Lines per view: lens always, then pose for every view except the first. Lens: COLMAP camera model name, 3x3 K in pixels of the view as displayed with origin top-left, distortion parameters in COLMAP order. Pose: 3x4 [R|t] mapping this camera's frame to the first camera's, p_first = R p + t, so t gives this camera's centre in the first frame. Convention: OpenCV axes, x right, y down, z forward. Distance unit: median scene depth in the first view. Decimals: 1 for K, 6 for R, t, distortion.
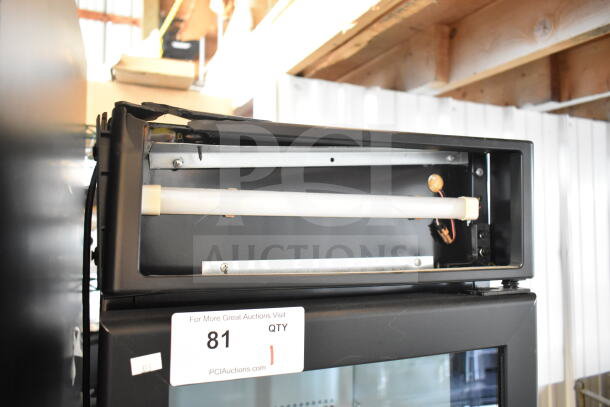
lens RADIAL K [[470.6, 0, 305.0], [0, 470.6, 203.5], [0, 0, 1]] dist [-0.004054, -0.001751]
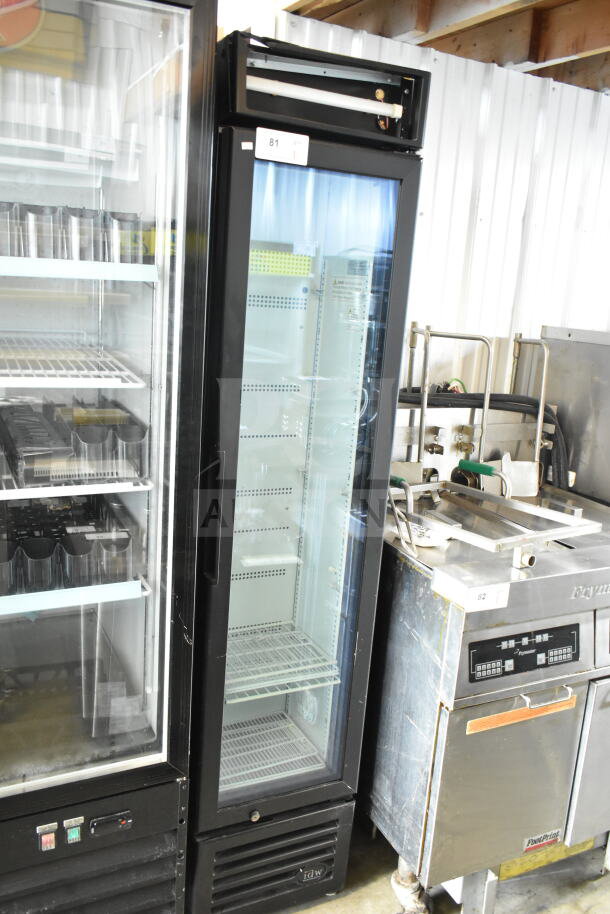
lens RADIAL K [[789.7, 0, 305.0], [0, 789.7, 457.0], [0, 0, 1]] dist [-0.003376, -0.005867]
pose [[0.995534, 0.049941, 0.080114, -0.179129], [-0.069365, 0.962598, 0.261905, 0.514509], [-0.064038, -0.266293, 0.961763, -2.224890]]
